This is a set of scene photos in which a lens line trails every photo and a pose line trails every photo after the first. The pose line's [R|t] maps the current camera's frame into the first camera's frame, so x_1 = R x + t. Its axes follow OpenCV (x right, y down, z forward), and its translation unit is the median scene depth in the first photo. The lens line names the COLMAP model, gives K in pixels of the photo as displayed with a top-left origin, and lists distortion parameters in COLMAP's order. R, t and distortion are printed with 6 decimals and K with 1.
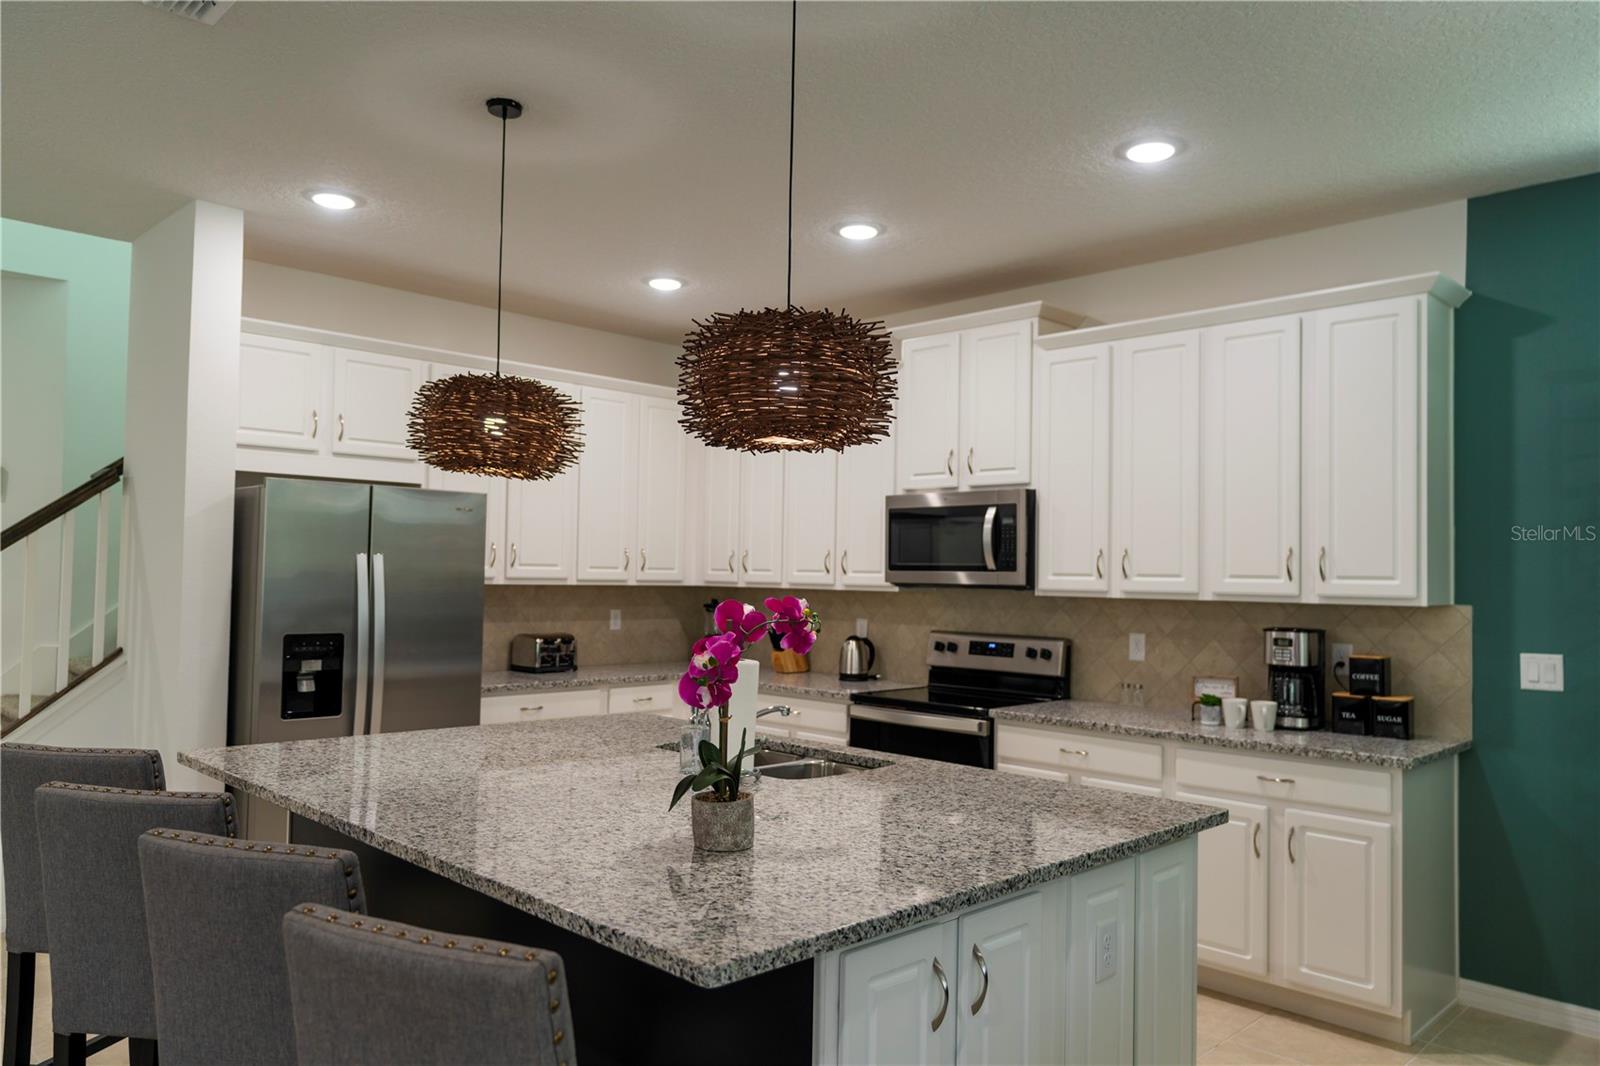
lens RADIAL K [[1119.7, 0, 795.7], [0, 1119.7, 536.8], [0, 0, 1]] dist [0.004157, 0.004099]
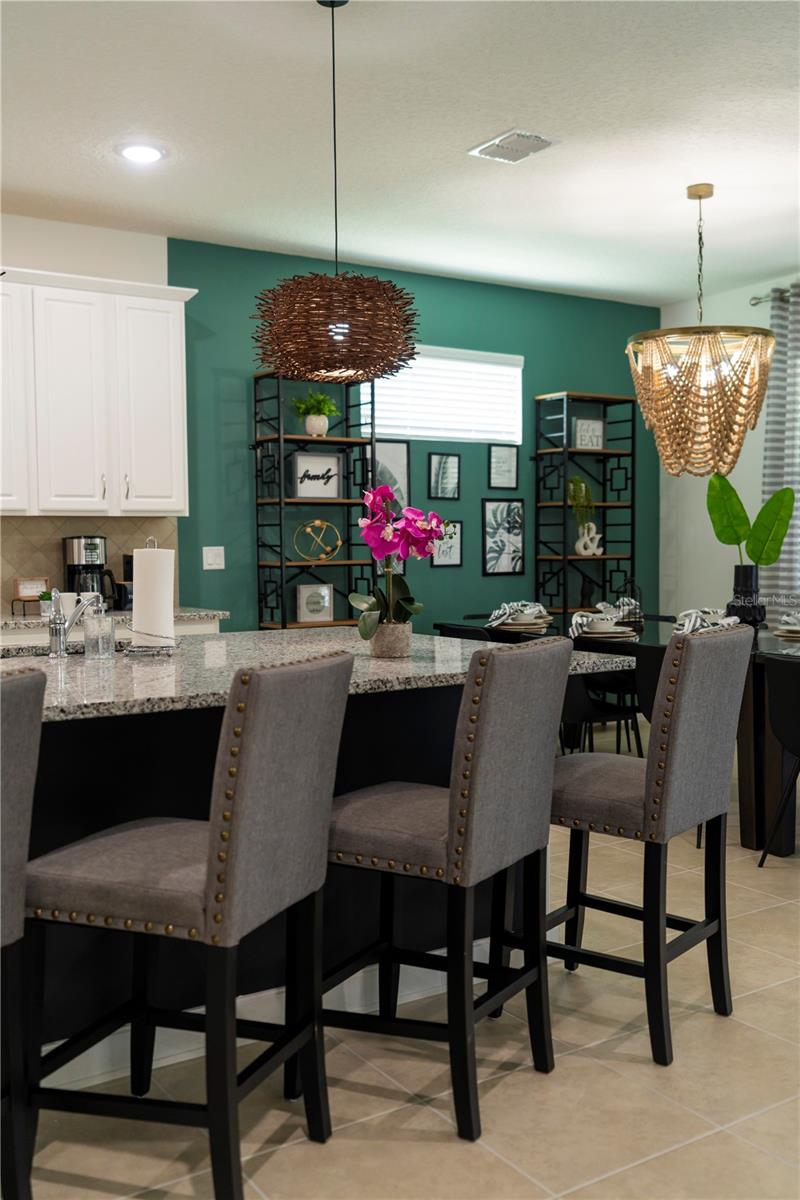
lens RADIAL K [[1155.8, 0, 400.0], [0, 1155.8, 600.0], [0, 0, 1]] dist [0.023357, 0.000229]
pose [[0.212224, -0.071848, 0.974576, -0.795382], [-0.021748, 0.996699, 0.078215, 0.041736], [-0.976979, -0.037794, 0.209961, 0.355004]]
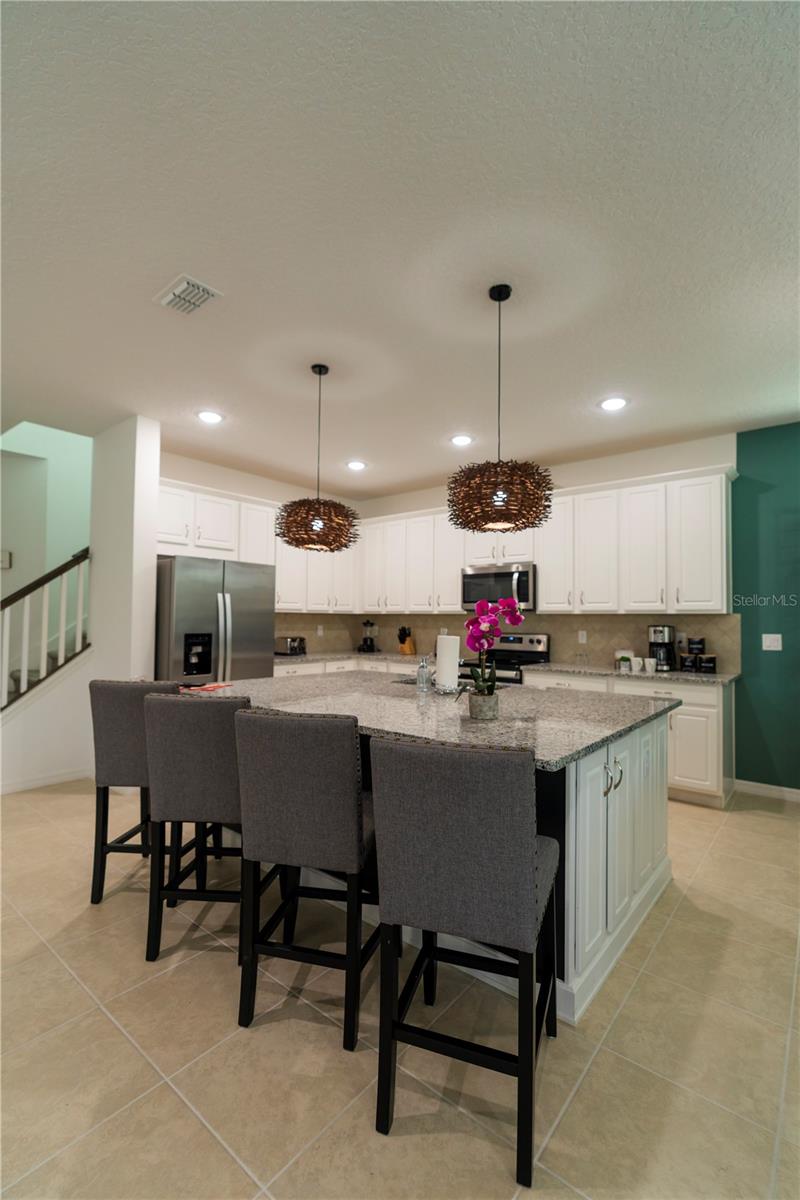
lens RADIAL K [[531.9, 0, 407.8], [0, 531.9, 602.1], [0, 0, 1]] dist [-0.018006, 0.009851]
pose [[0.994355, -0.004861, 0.105992, -0.160215], [0.004532, 0.999984, 0.003344, 0.029599], [-0.106007, -0.002845, 0.994361, 0.017329]]
